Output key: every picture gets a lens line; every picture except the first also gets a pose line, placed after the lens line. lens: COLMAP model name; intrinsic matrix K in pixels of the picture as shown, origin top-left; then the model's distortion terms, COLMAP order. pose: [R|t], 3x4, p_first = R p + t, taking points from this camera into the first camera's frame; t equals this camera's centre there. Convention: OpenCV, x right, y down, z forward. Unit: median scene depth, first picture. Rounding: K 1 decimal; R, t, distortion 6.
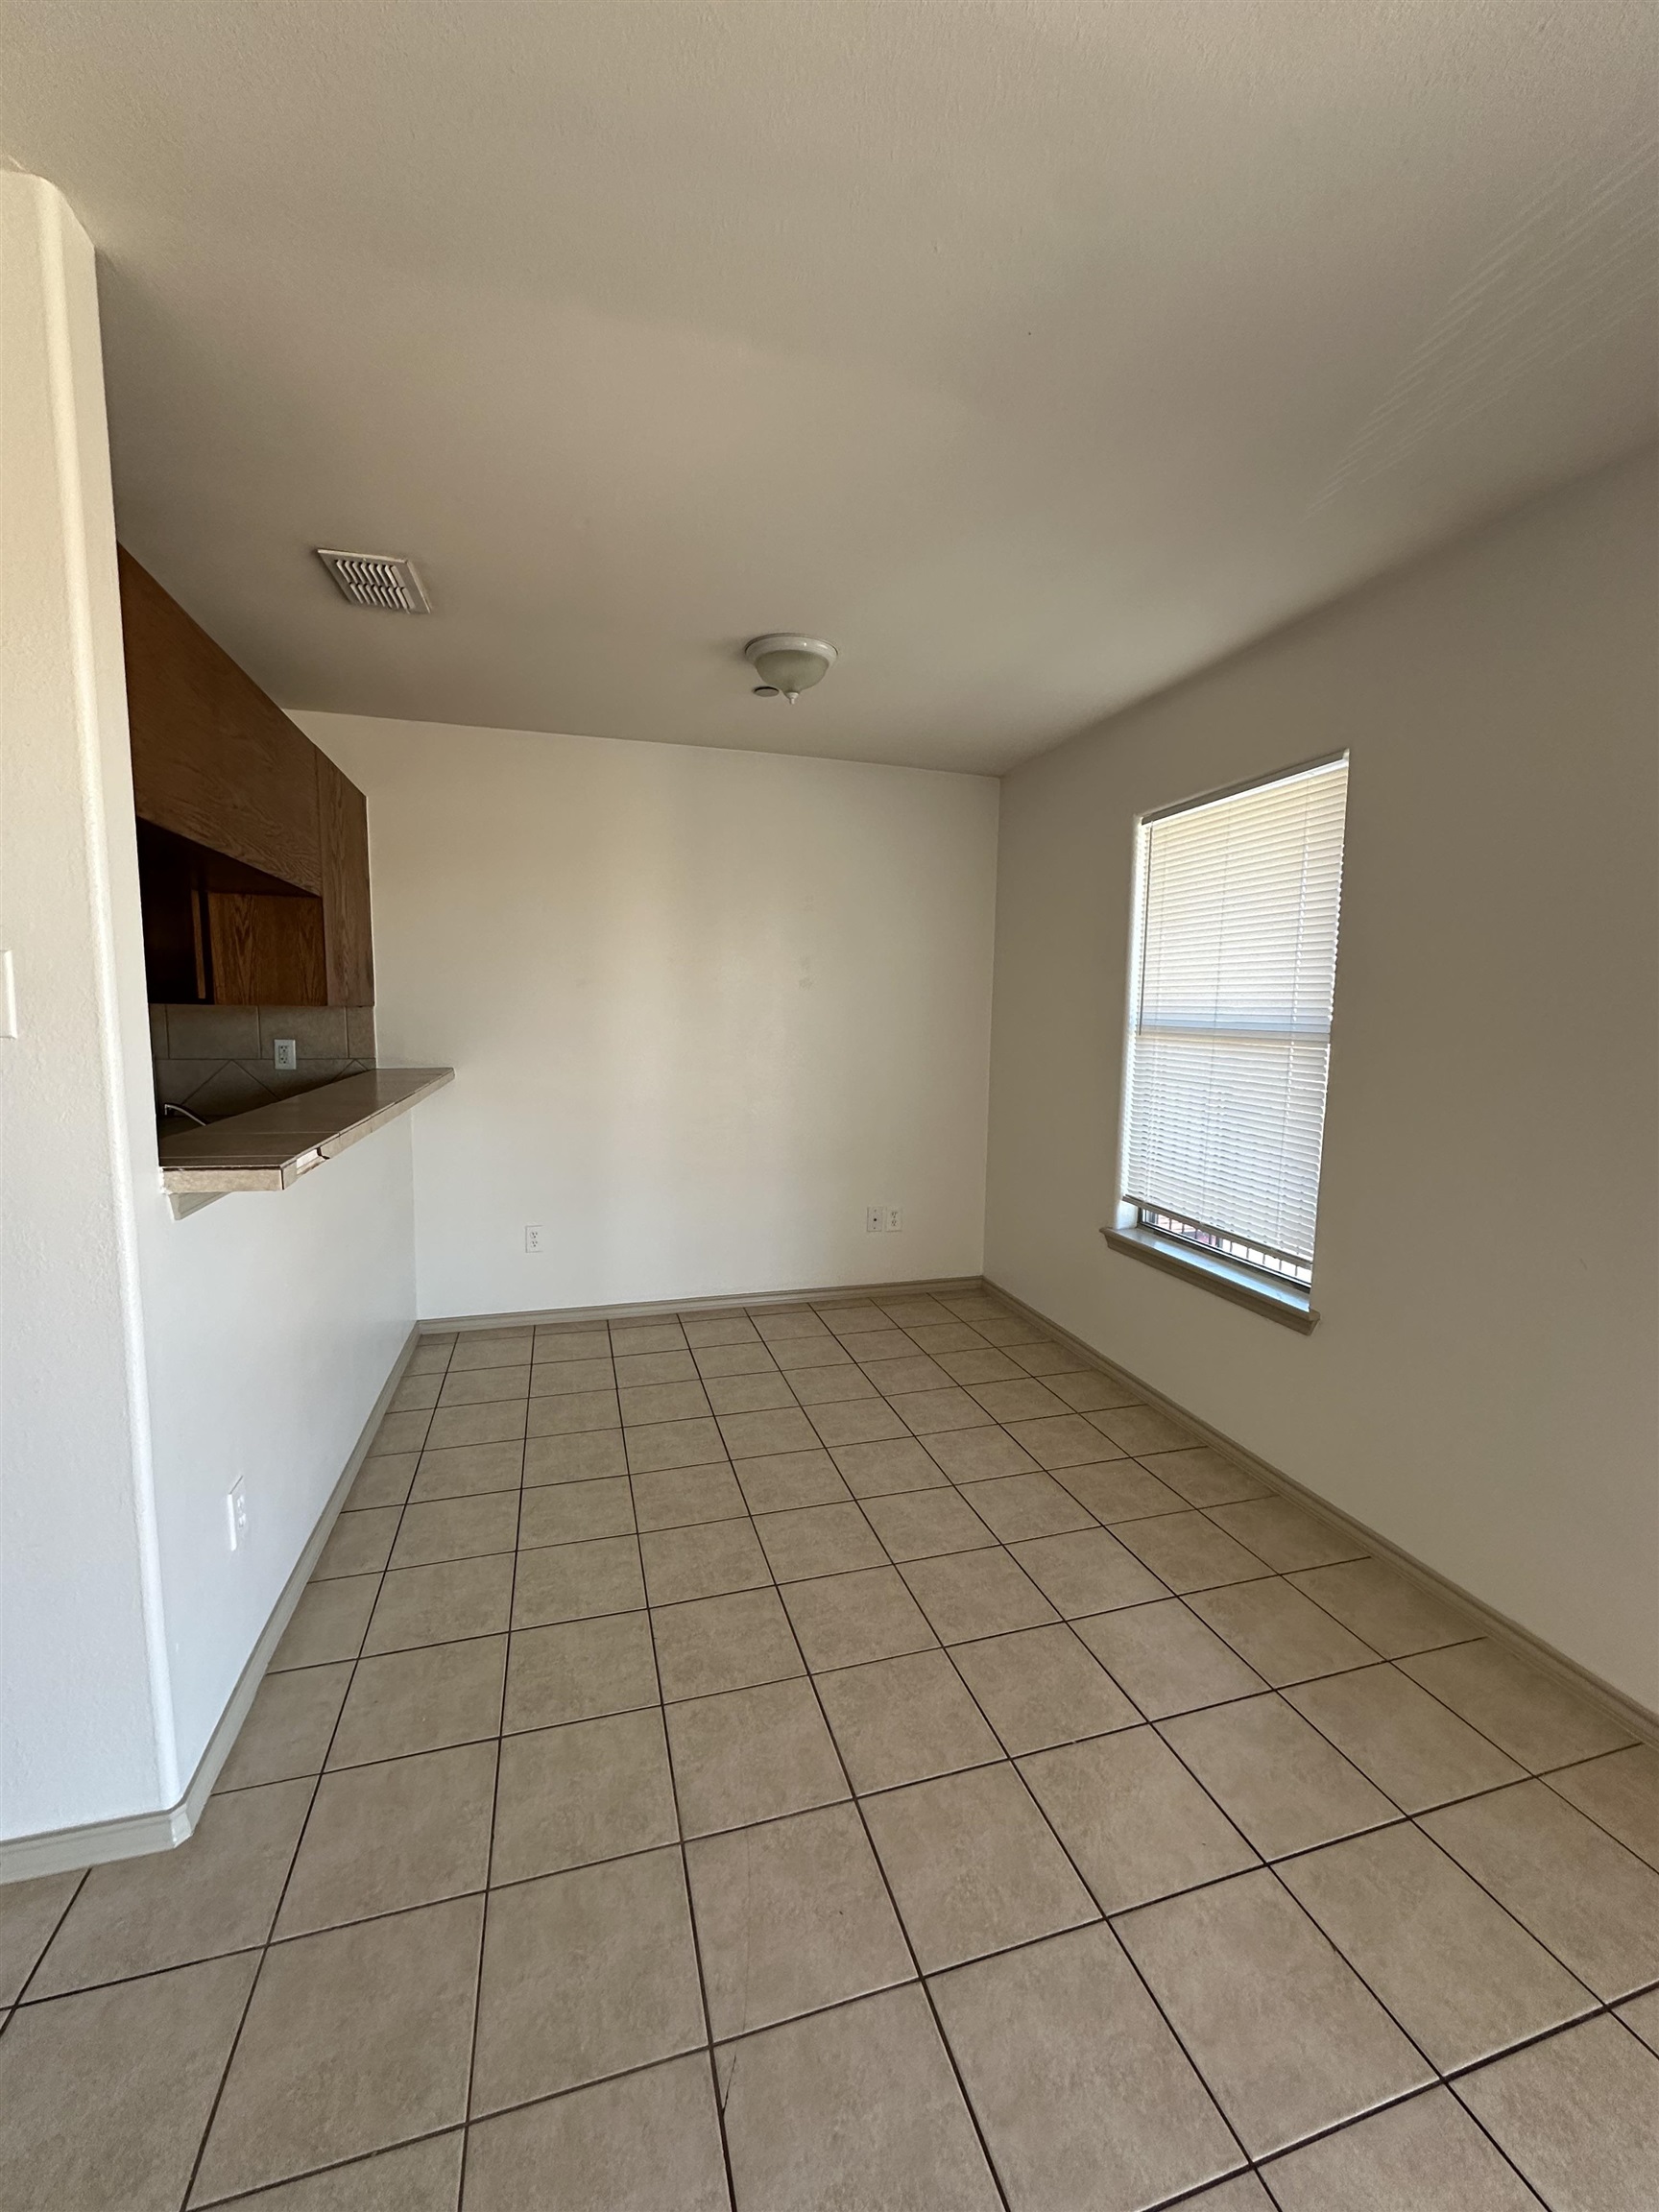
lens RADIAL K [[892.6, 0, 829.5], [0, 892.6, 1106.0], [0, 0, 1]] dist [0.007825, 0.000353]
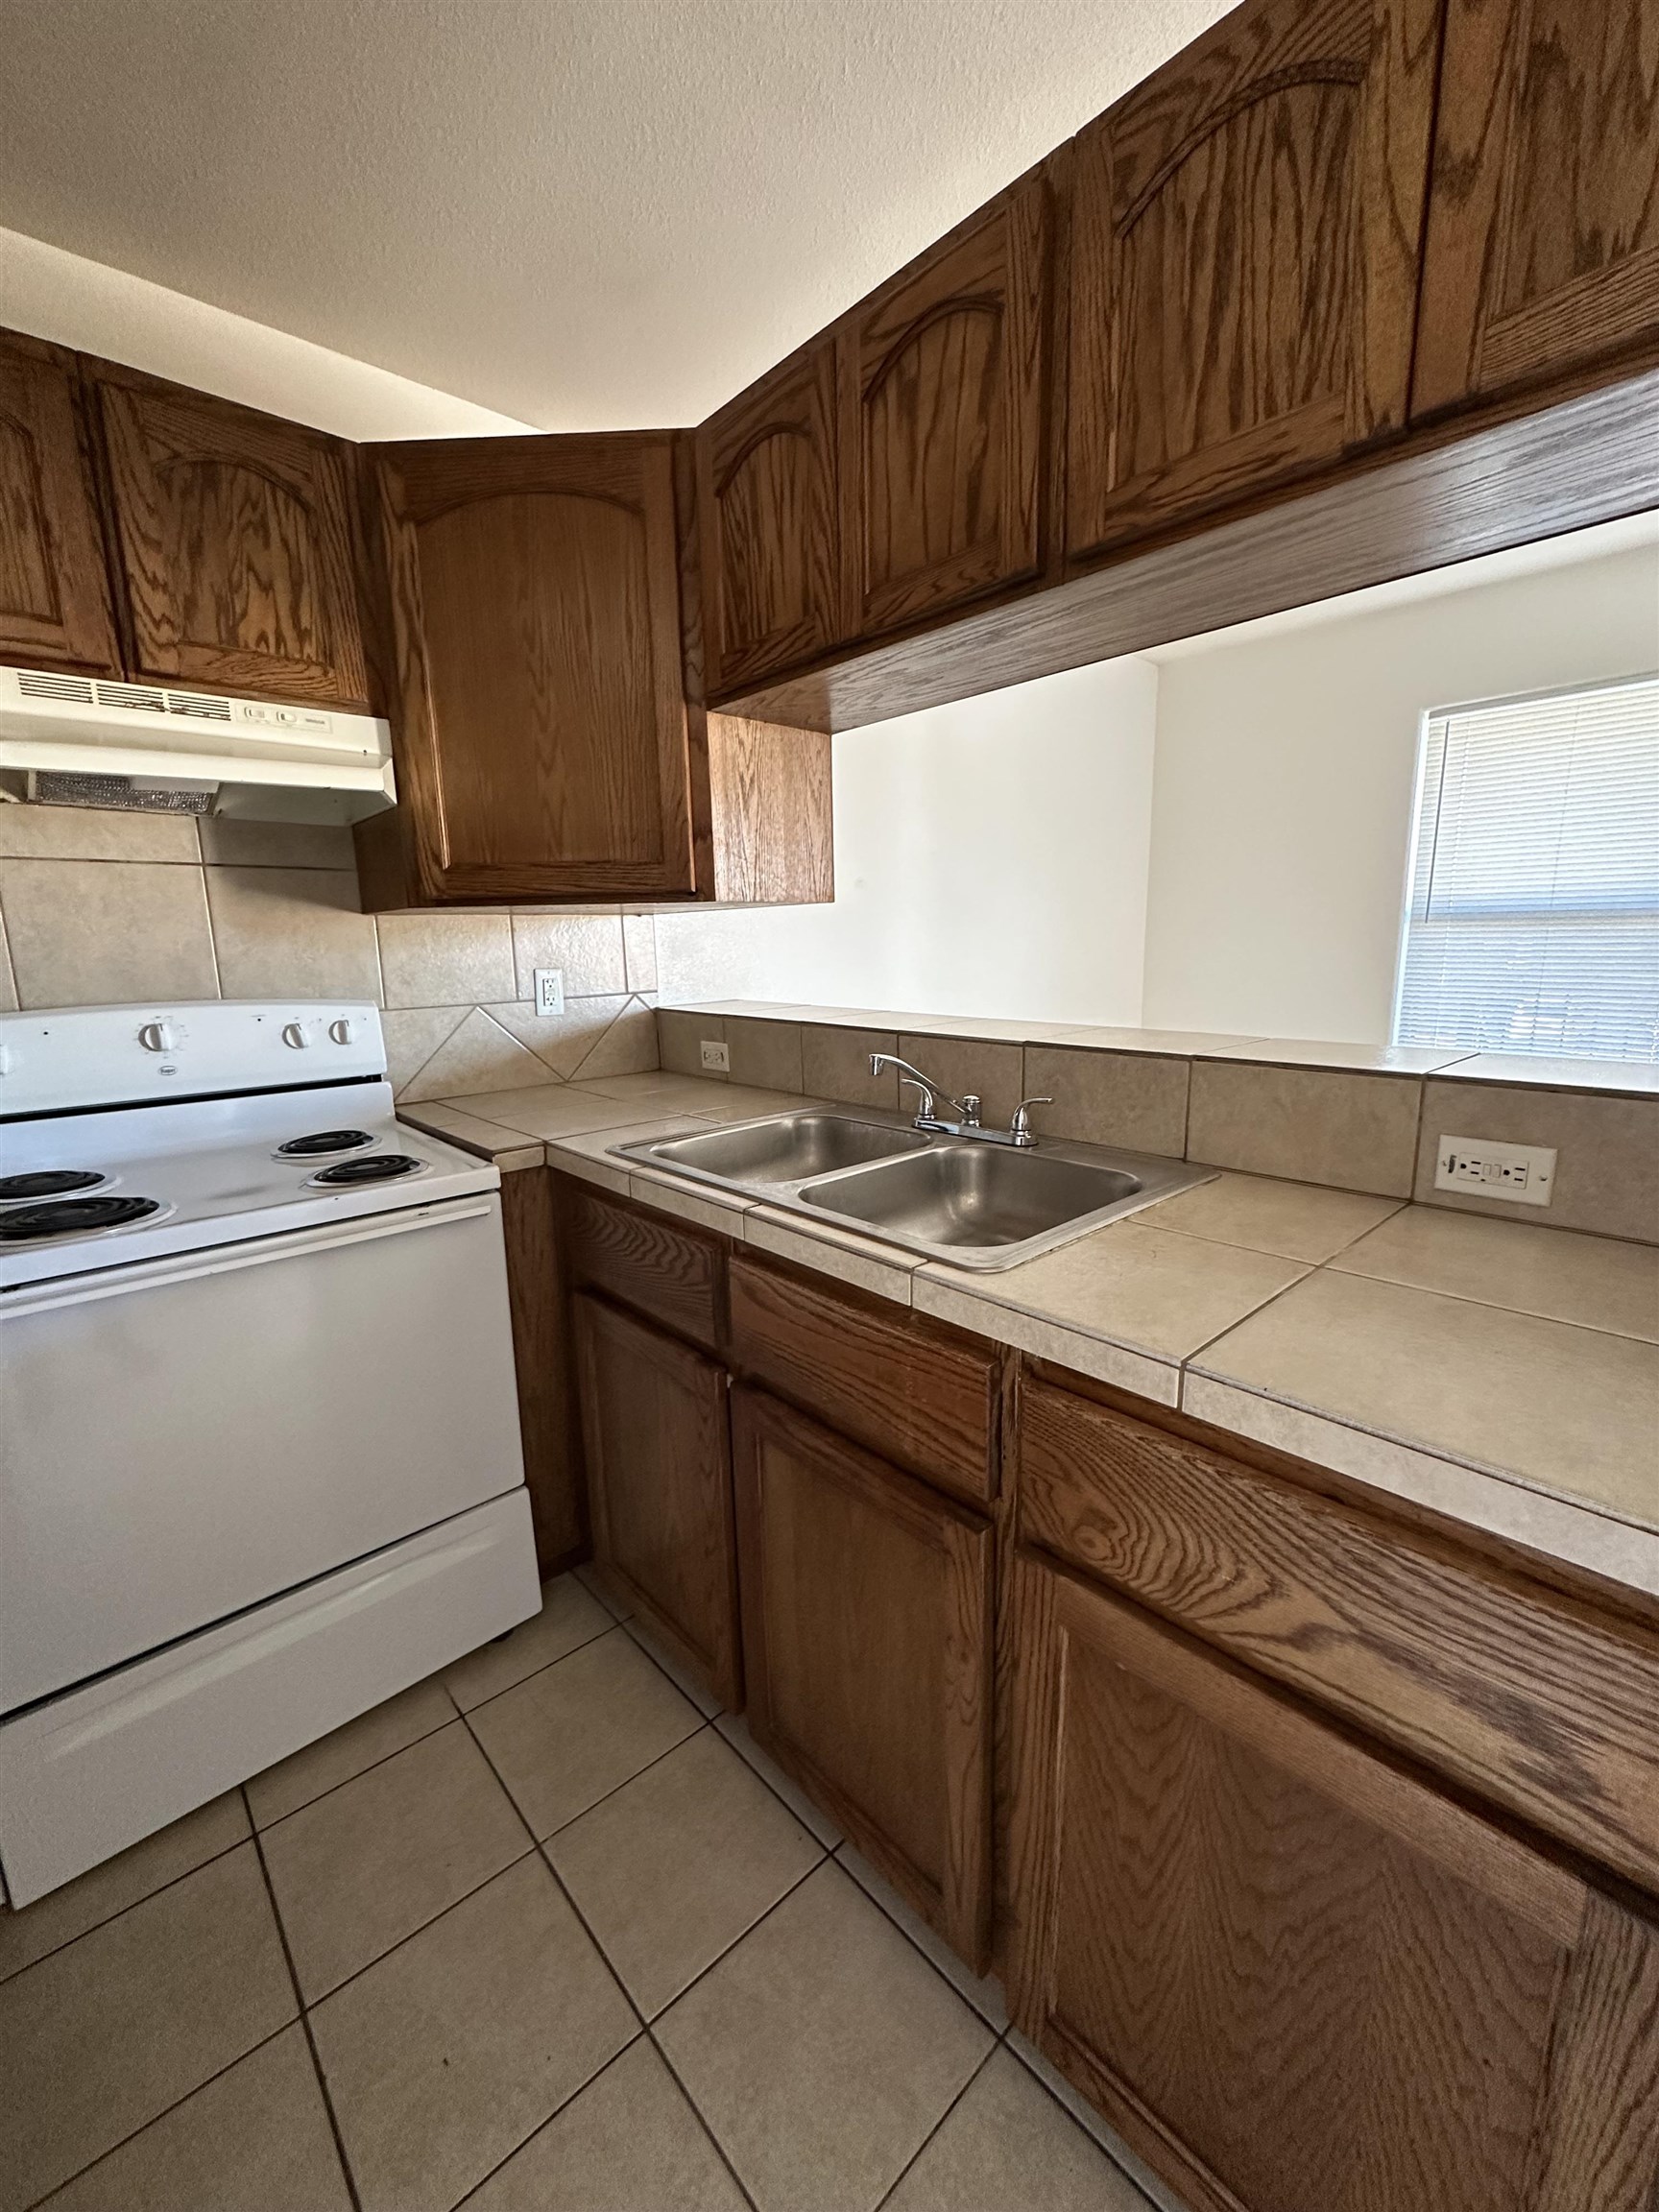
lens RADIAL K [[876.7, 0, 808.7], [0, 876.7, 1046.9], [0, 0, 1]] dist [0.009639, 0.000465]
pose [[0.904128, -0.085684, 0.418581, -0.862819], [0.080798, 0.996296, 0.029421, -0.027536], [-0.419552, 0.007220, 0.907703, 0.430748]]
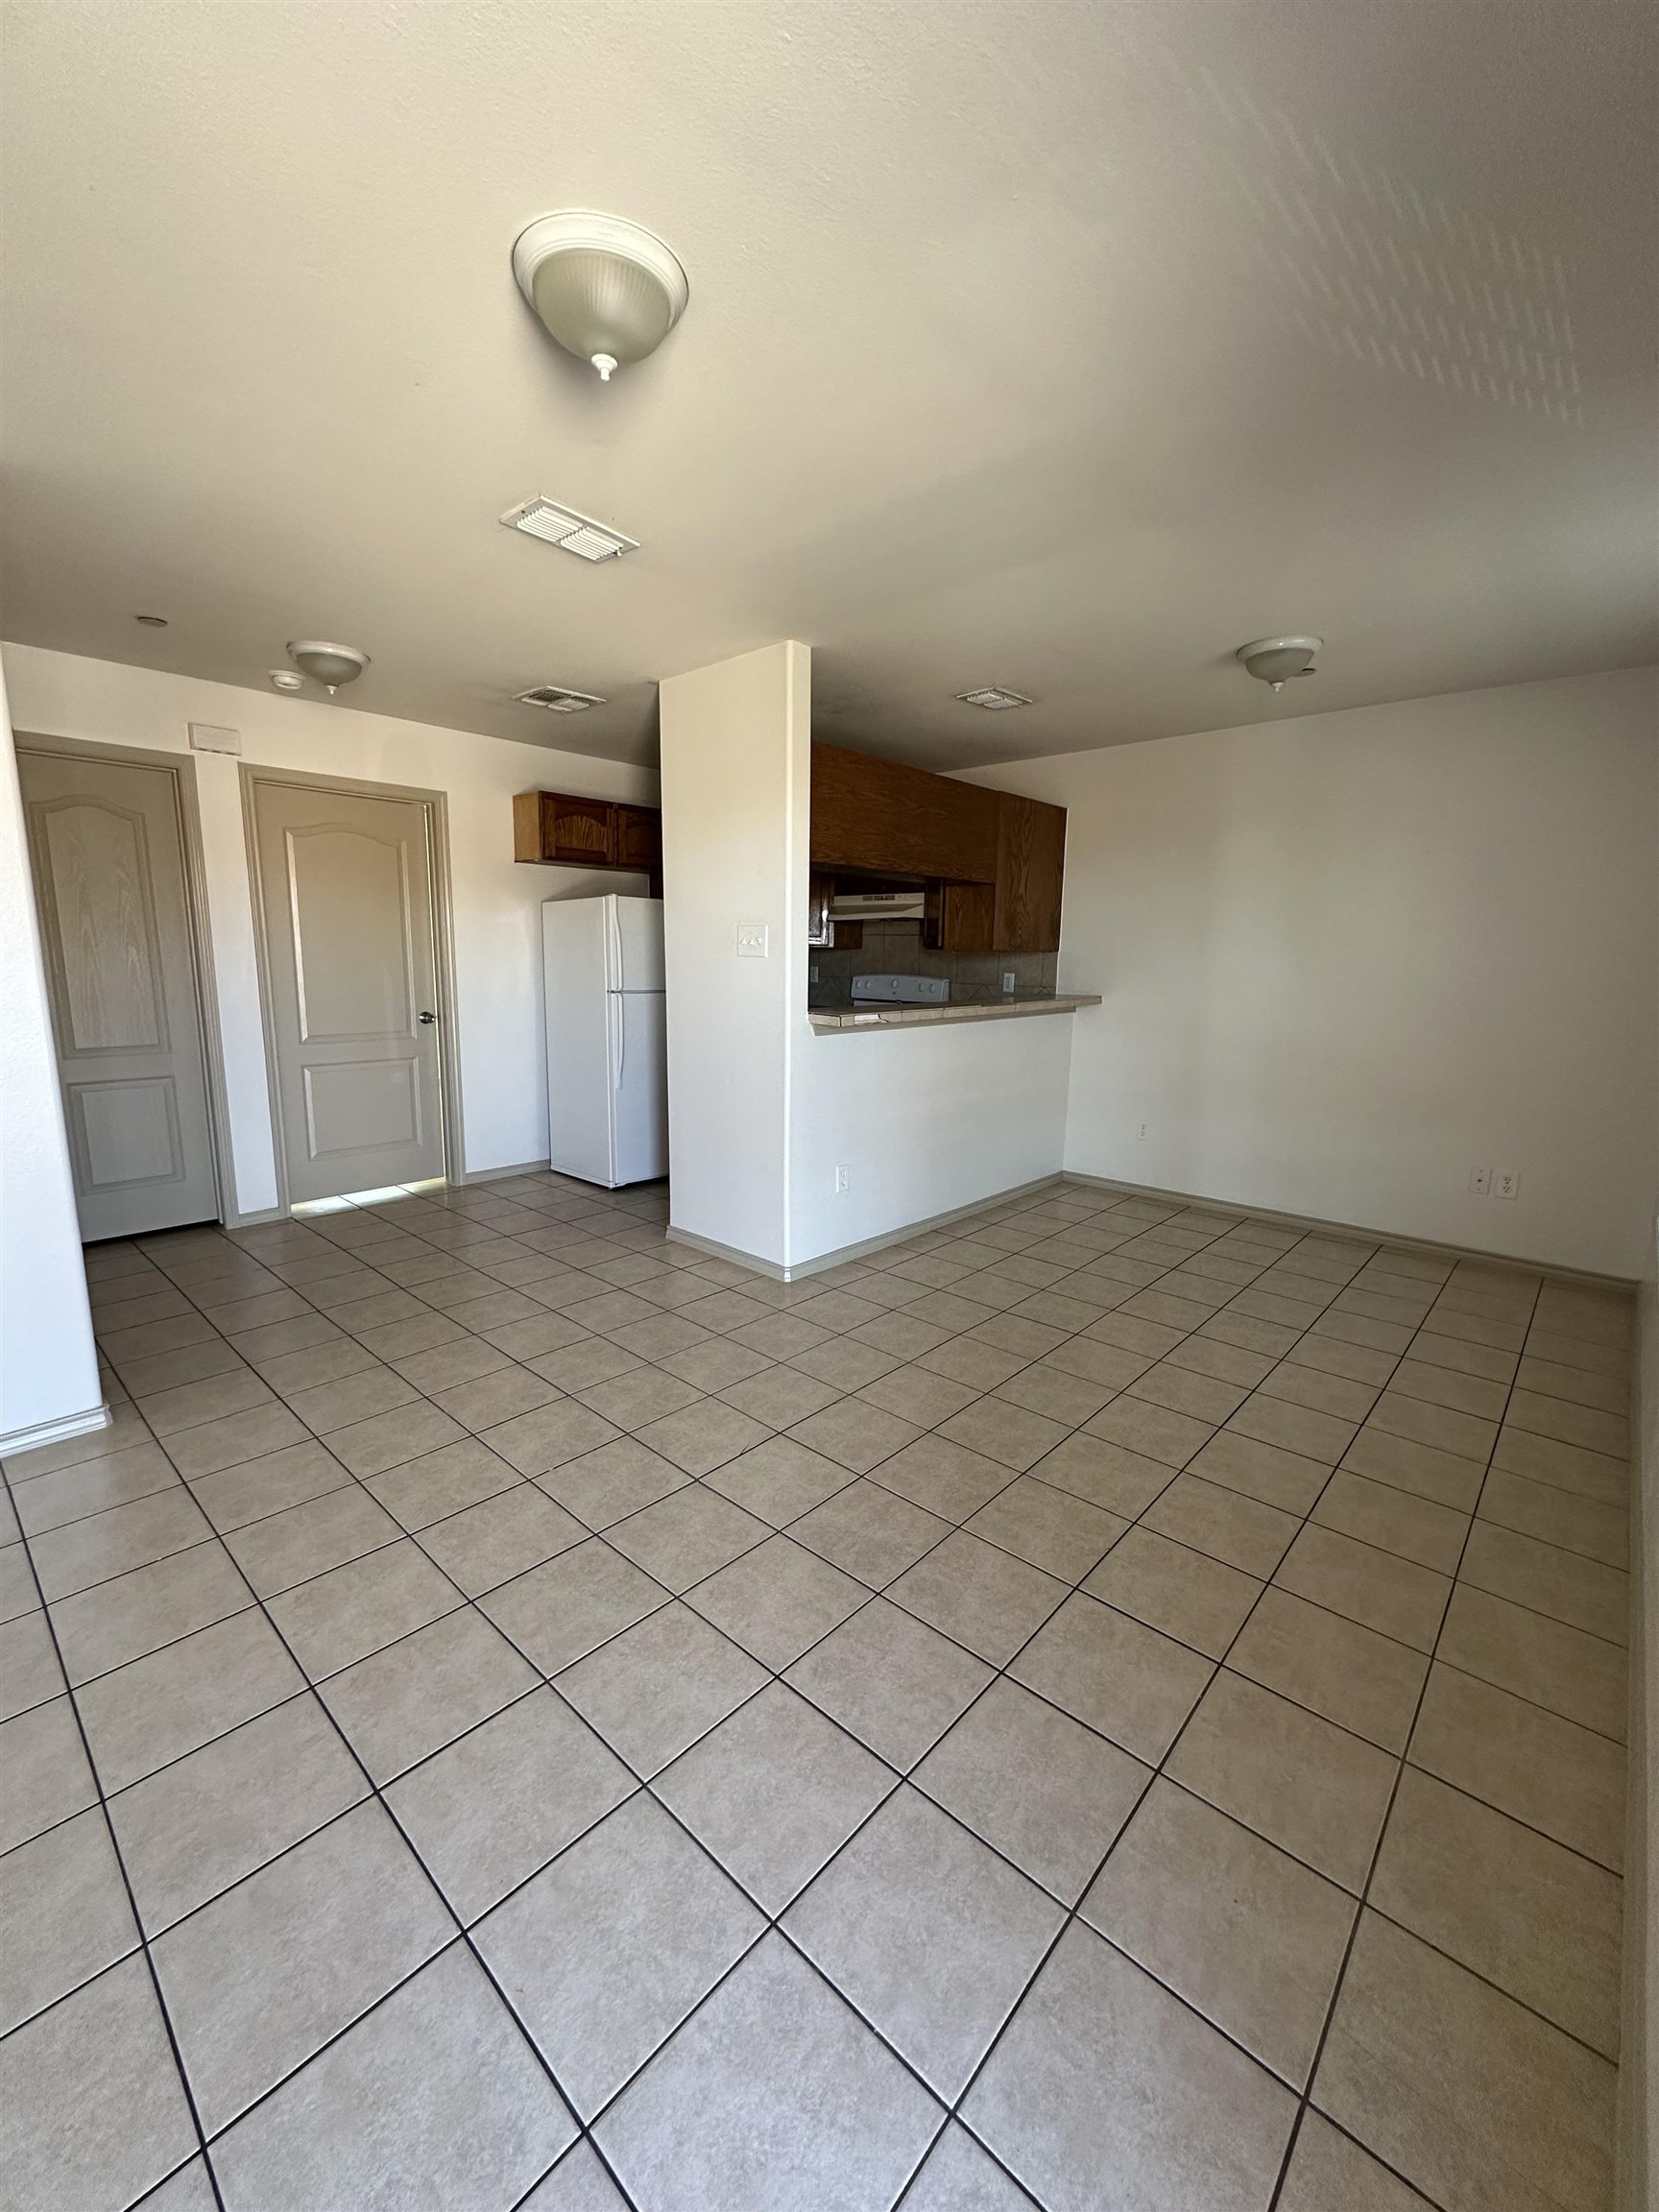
lens RADIAL K [[892.6, 0, 829.5], [0, 892.6, 1106.0], [0, 0, 1]] dist [0.007825, 0.000353]
pose [[0.519453, 0.141932, -0.842629, 0.722360], [-0.102576, 0.989336, 0.103409, 0.034445], [0.848320, 0.032718, 0.528472, -0.120183]]
